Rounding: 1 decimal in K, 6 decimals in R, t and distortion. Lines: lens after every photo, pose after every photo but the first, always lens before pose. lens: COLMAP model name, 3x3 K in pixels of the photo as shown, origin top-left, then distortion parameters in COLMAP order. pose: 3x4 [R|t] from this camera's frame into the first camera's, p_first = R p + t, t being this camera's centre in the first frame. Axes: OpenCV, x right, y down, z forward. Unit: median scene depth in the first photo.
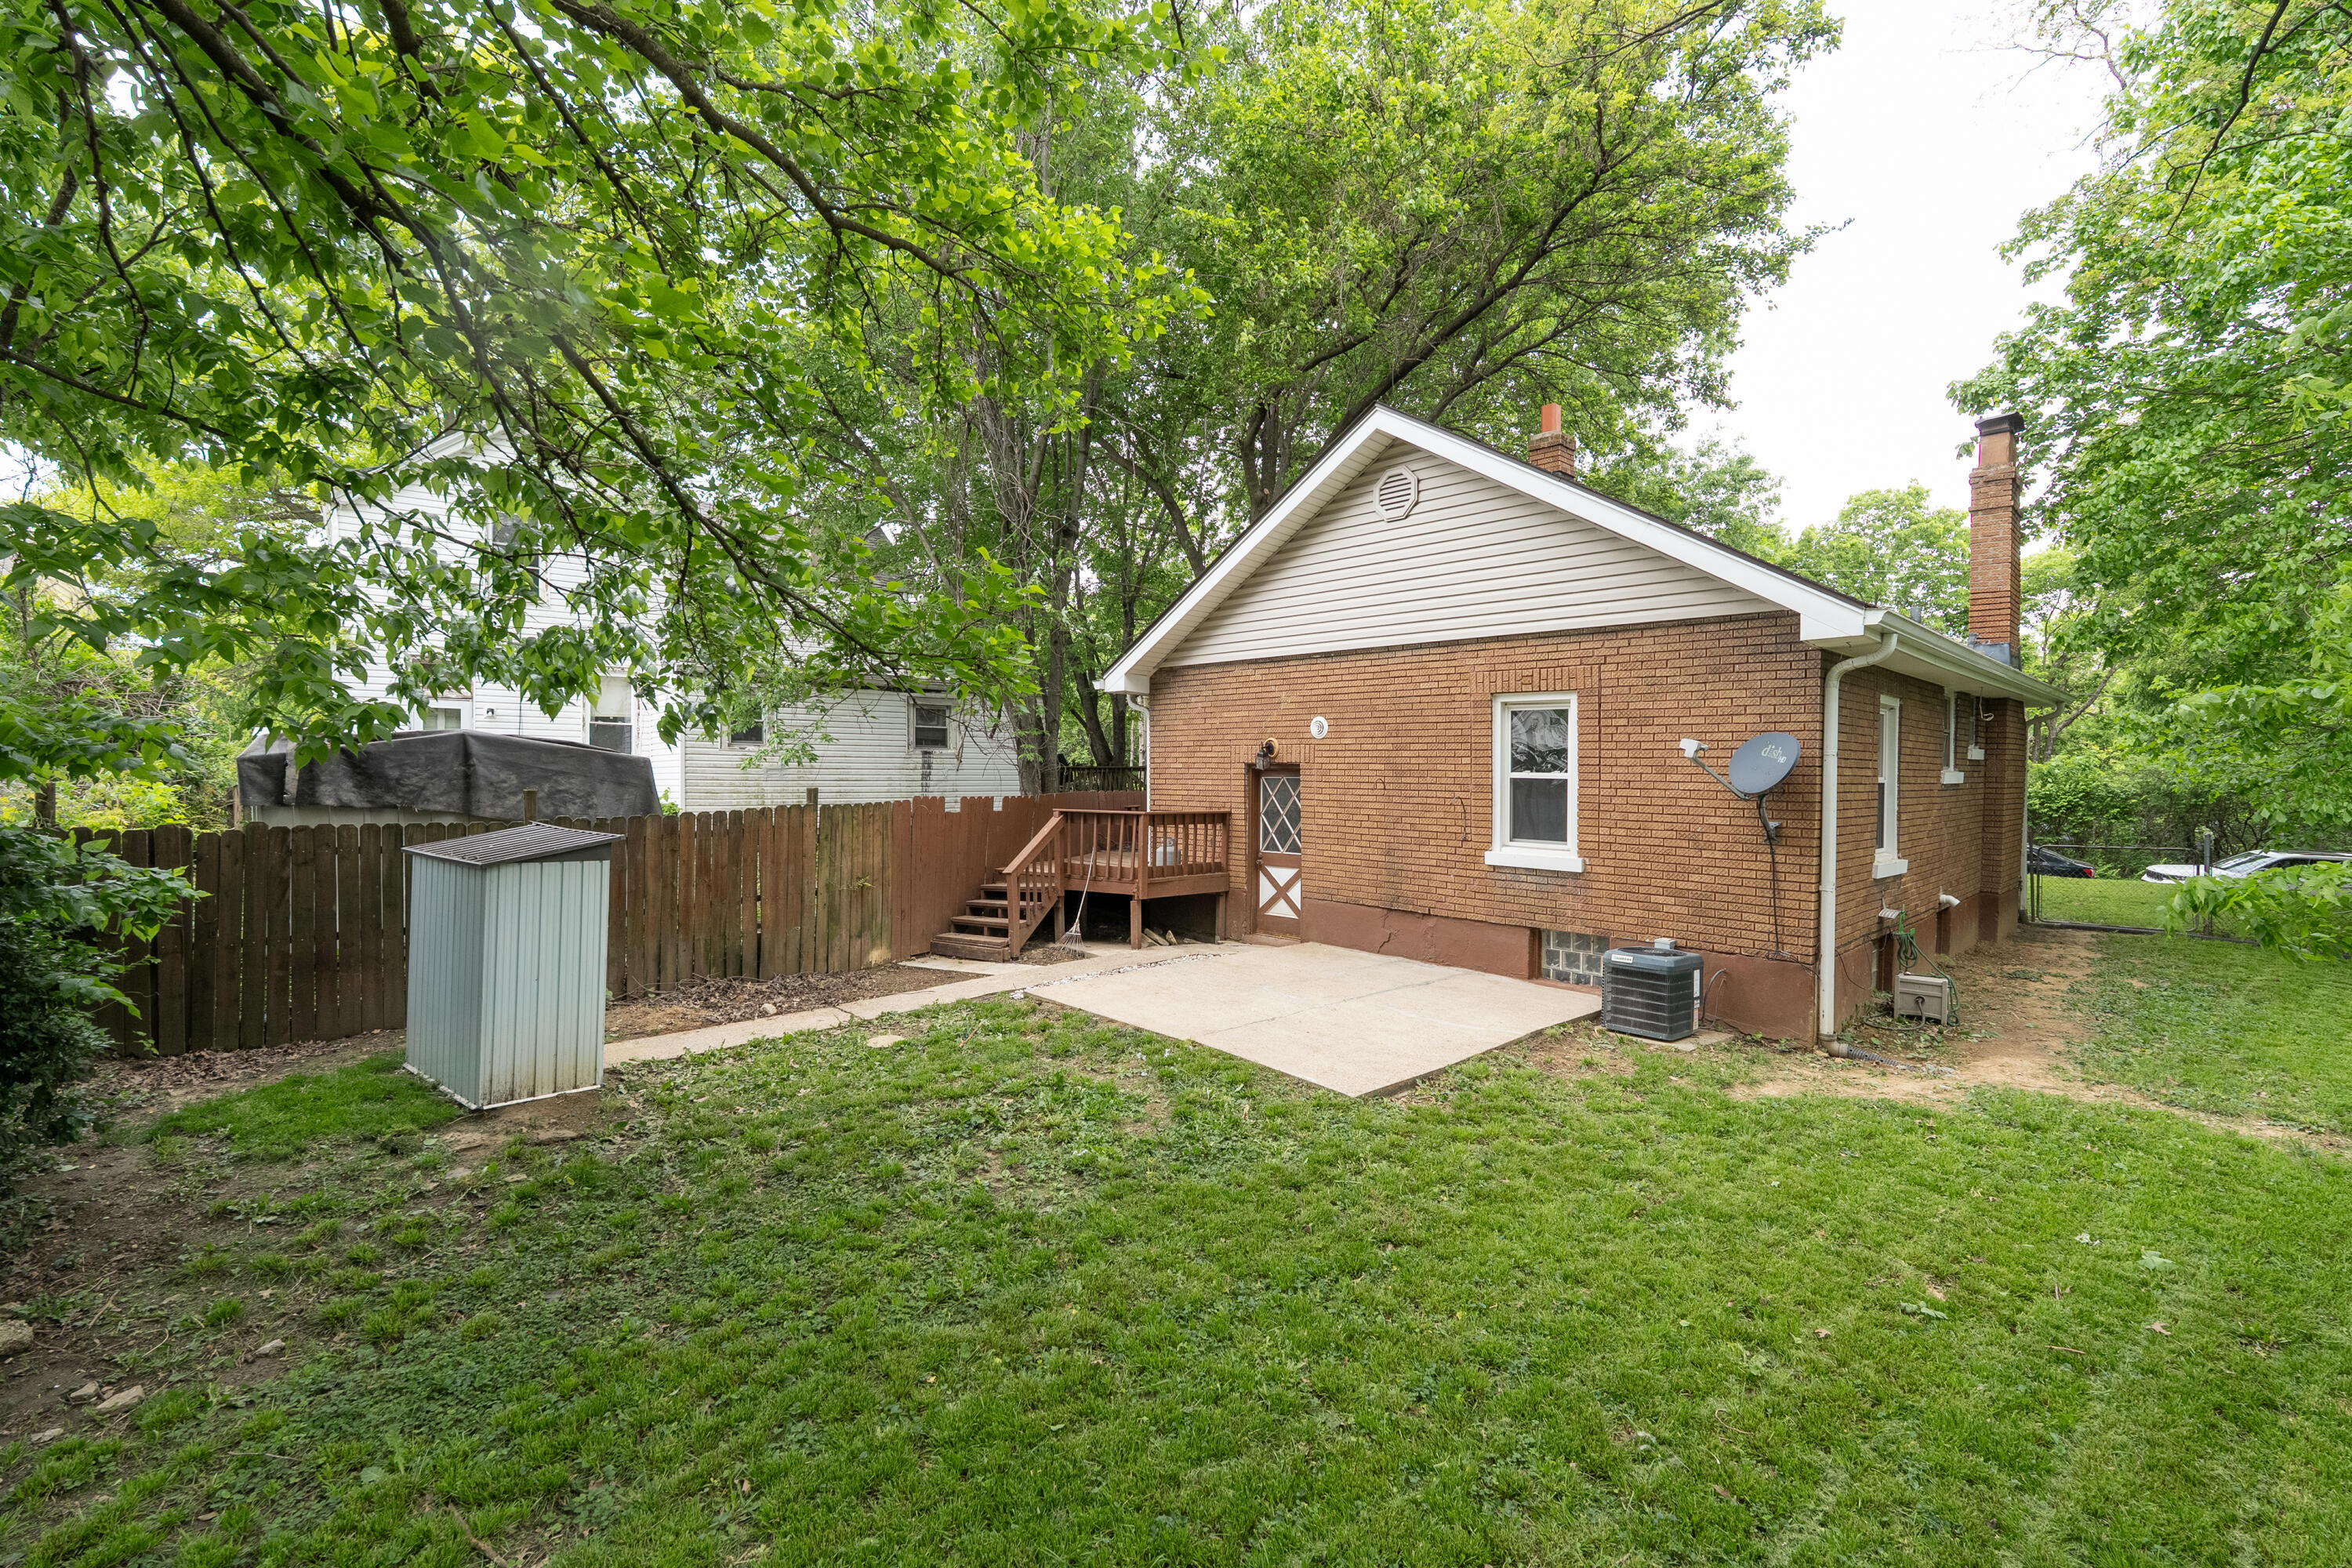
lens RADIAL K [[1028.1, 0, 1185.2], [0, 1028.1, 785.5], [0, 0, 1]] dist [0.001367, 0.000385]
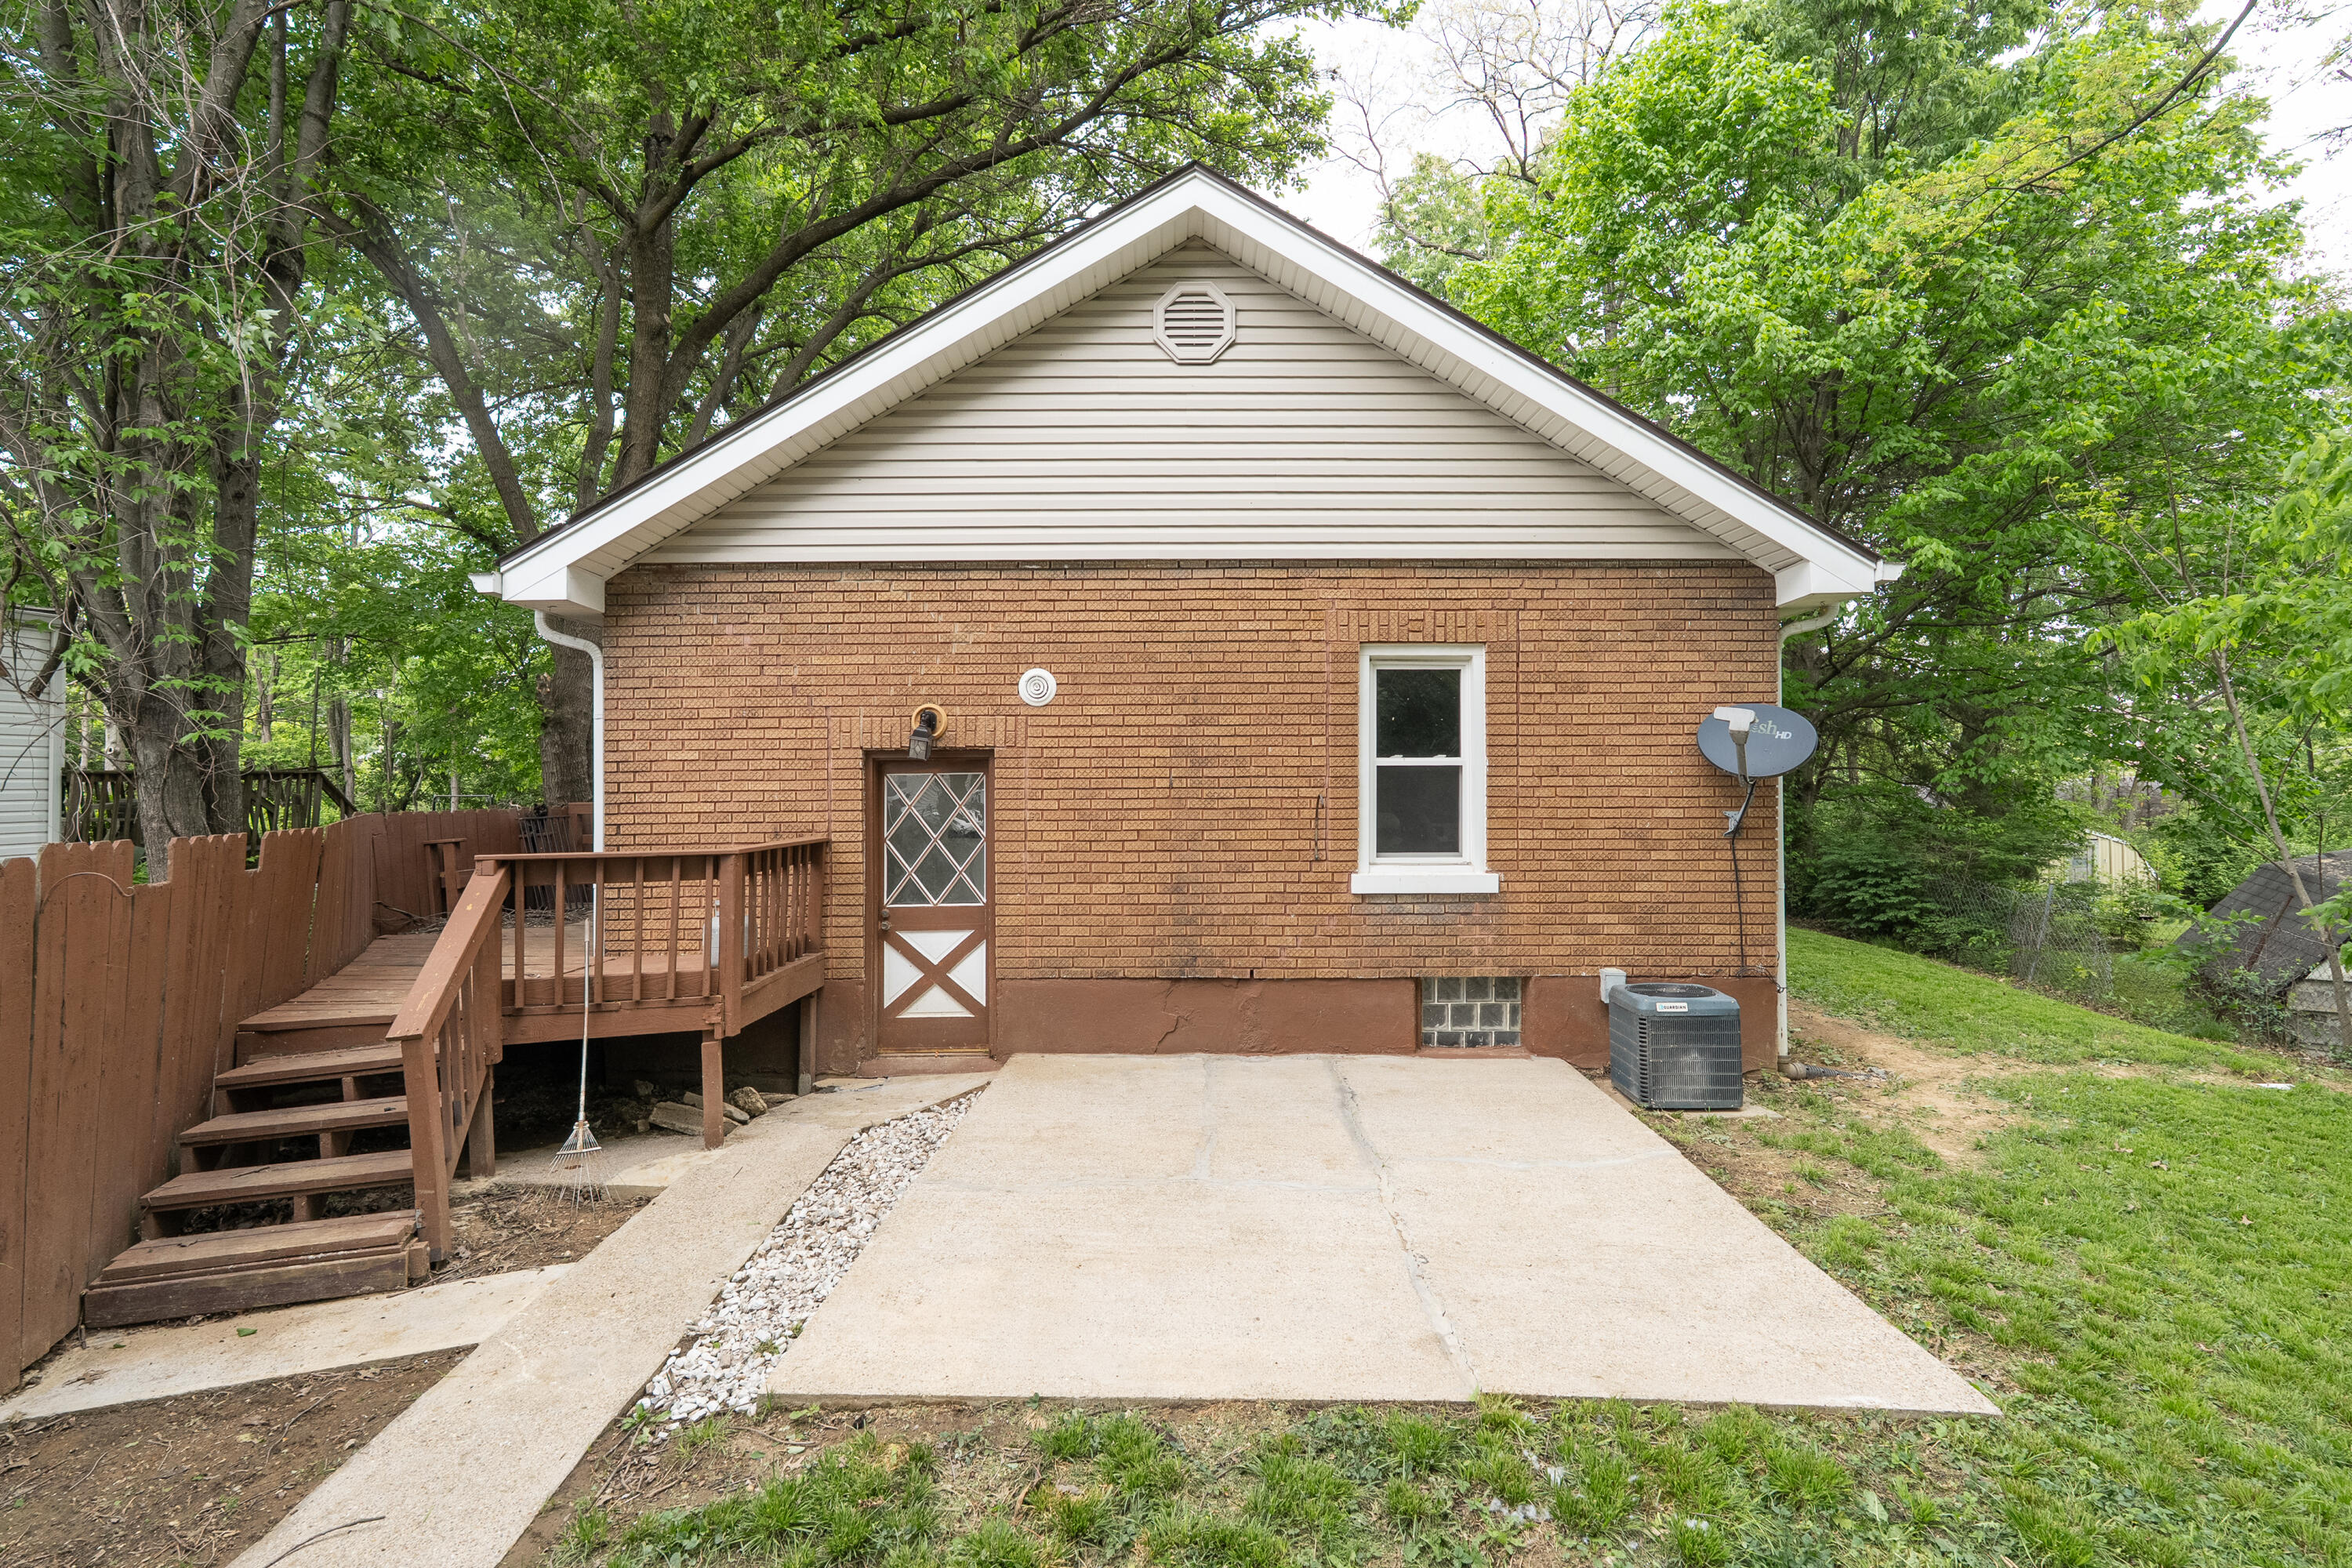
lens RADIAL K [[1028.1, 0, 1182.0], [0, 1028.1, 765.7], [0, 0, 1]] dist [0.001367, 0.000385]
pose [[0.686495, 0.005466, 0.727114, -0.258739], [0.024908, 0.999208, -0.031028, 0.010025], [-0.726707, 0.039412, 0.685816, 0.570925]]
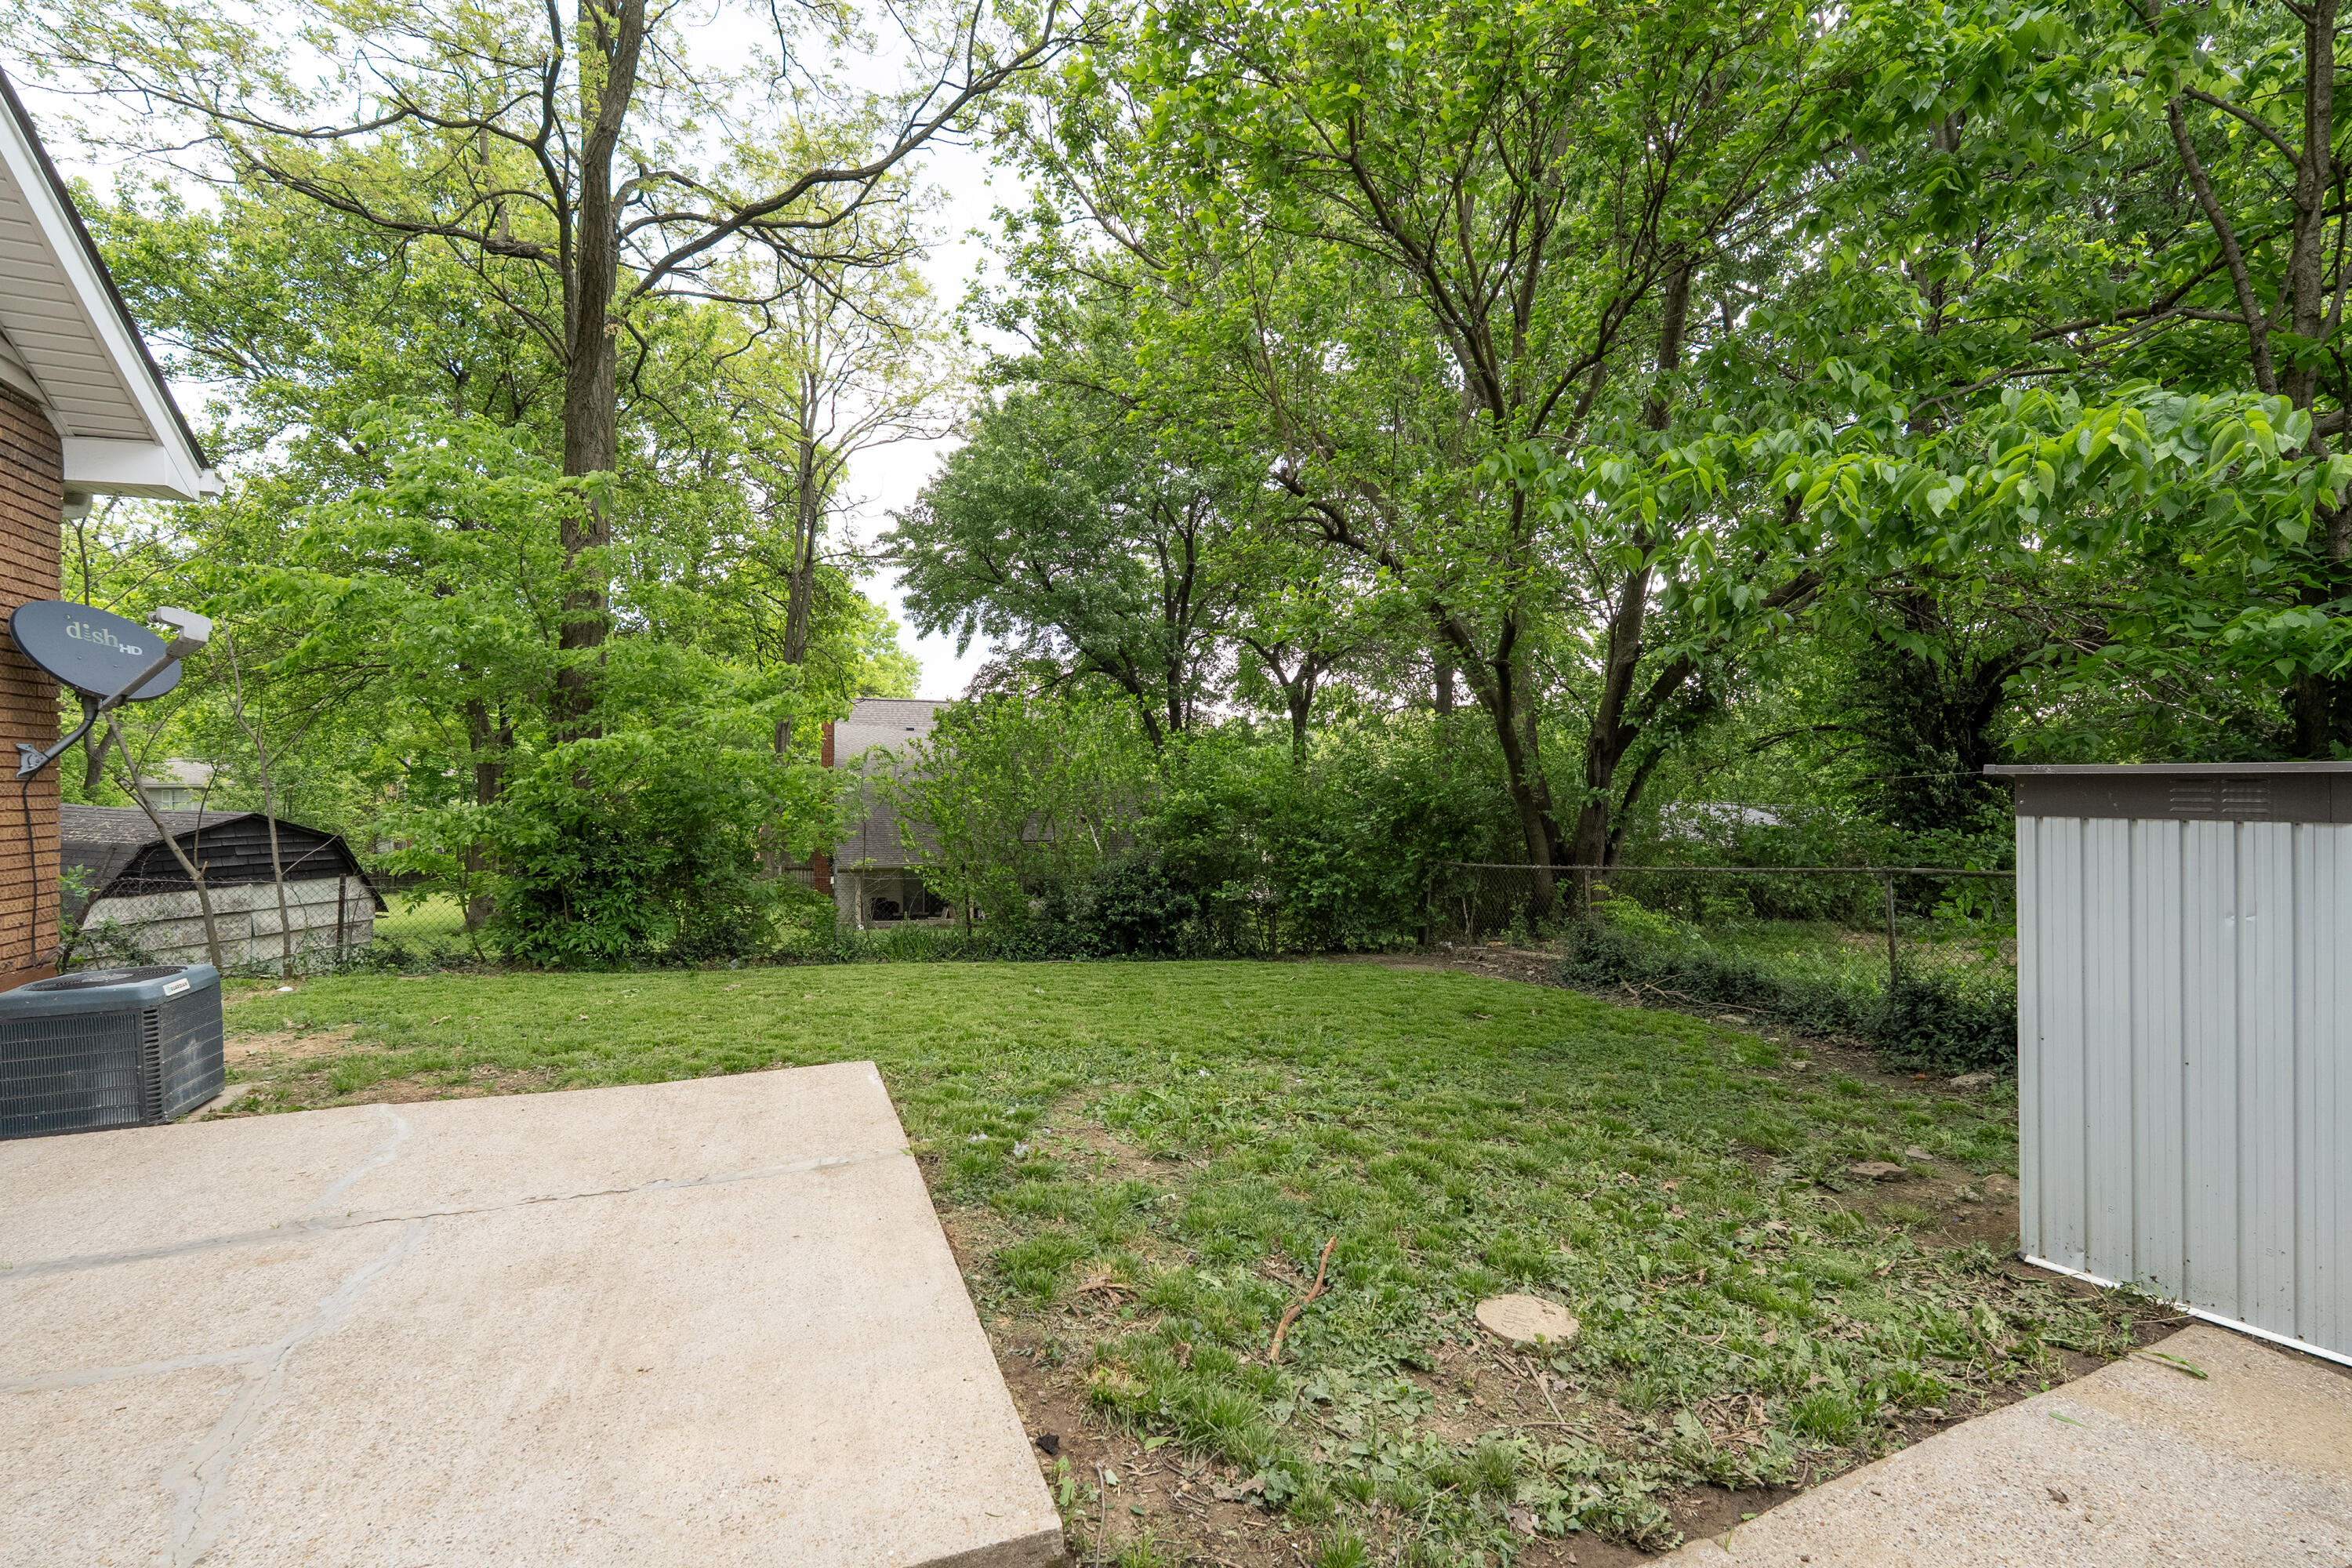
lens RADIAL K [[1028.1, 0, 1176.3], [0, 1028.1, 782.9], [0, 0, 1]] dist [0.001367, 0.000385]
pose [[-0.939972, -0.004146, 0.341226, -0.212489], [0.004446, 0.999693, 0.024394, 0.035437], [-0.341222, 0.024447, -0.939665, 1.019714]]
